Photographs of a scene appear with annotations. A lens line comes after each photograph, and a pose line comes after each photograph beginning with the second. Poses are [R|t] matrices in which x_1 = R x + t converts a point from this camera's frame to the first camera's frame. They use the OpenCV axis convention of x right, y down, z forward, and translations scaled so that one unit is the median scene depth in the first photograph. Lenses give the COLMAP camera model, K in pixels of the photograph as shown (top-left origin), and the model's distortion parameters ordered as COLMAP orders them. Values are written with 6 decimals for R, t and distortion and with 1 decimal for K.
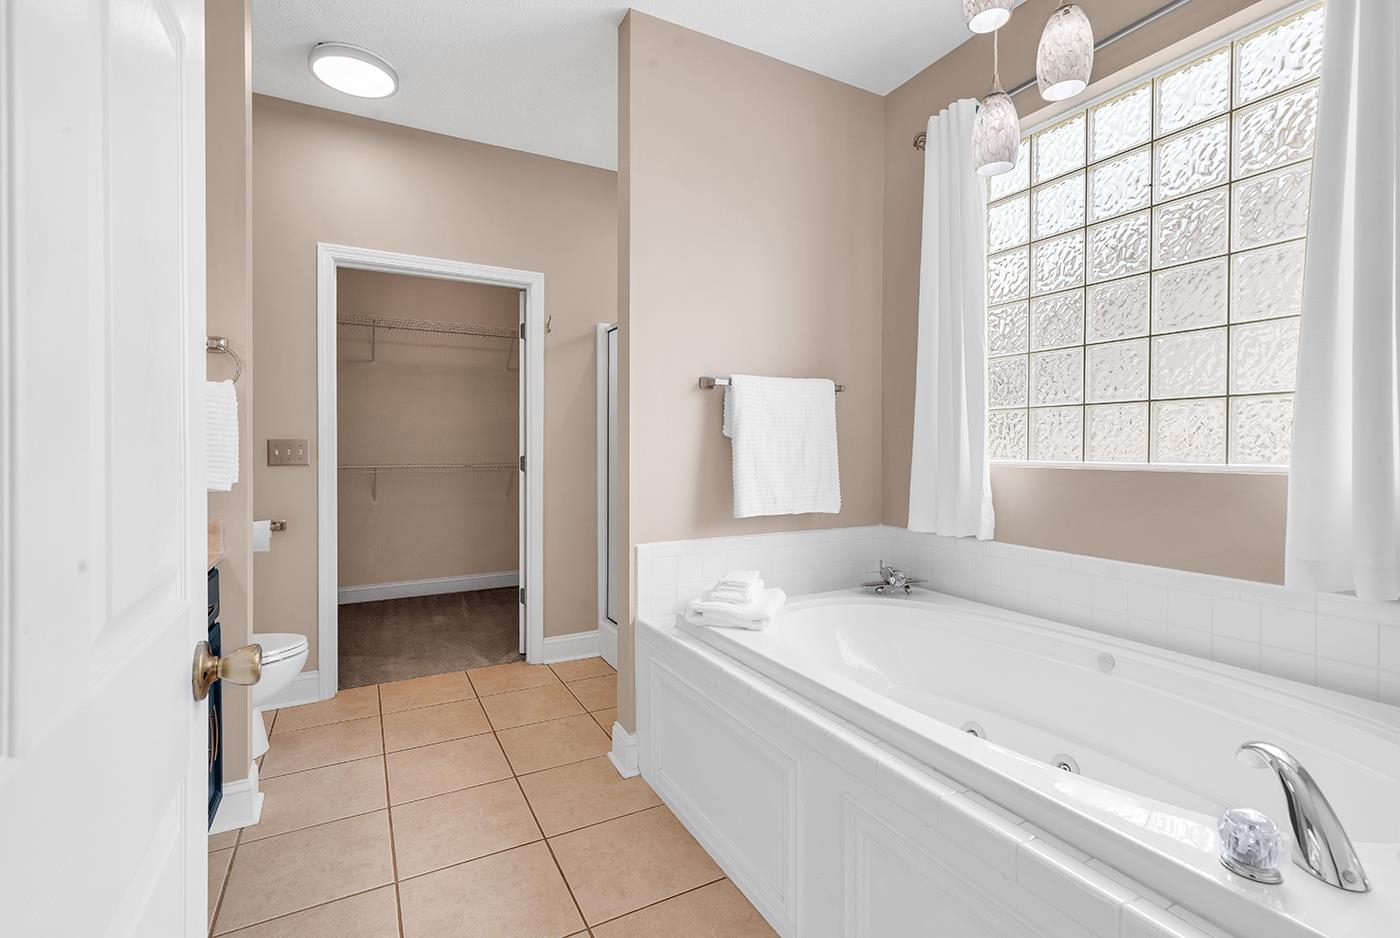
lens RADIAL K [[651.7, 0, 704.0], [0, 651.7, 456.3], [0, 0, 1]] dist [0.011192, -0.005097]
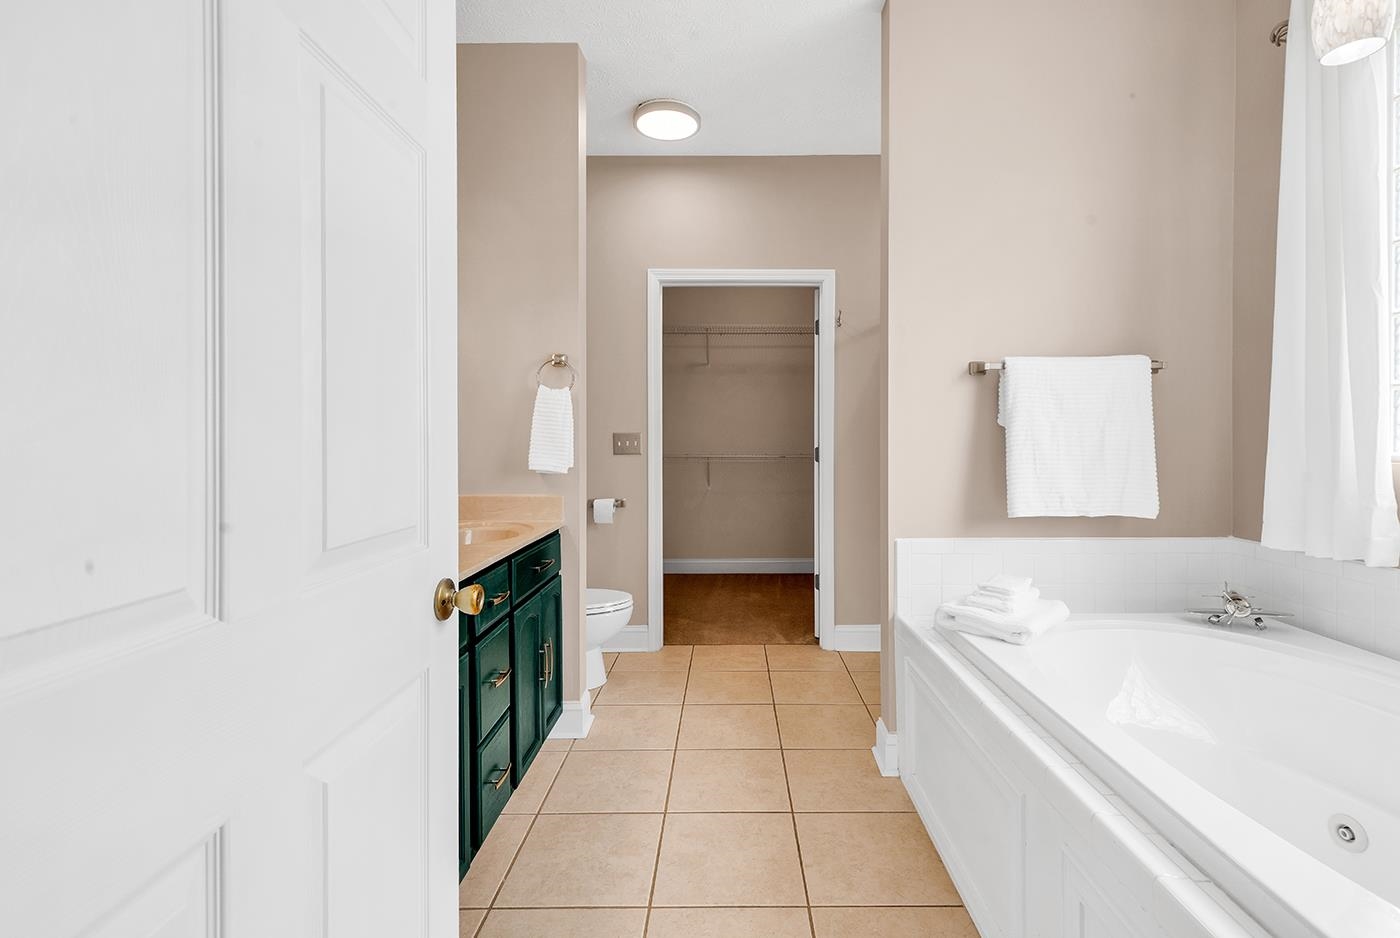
lens RADIAL K [[651.7, 0, 717.1], [0, 651.7, 446.9], [0, 0, 1]] dist [0.011192, -0.005097]
pose [[0.875341, 0.002852, -0.483498, 0.126487], [-0.003752, 0.999993, -0.000895, 0.000401], [0.483492, 0.002598, 0.875345, 0.018869]]
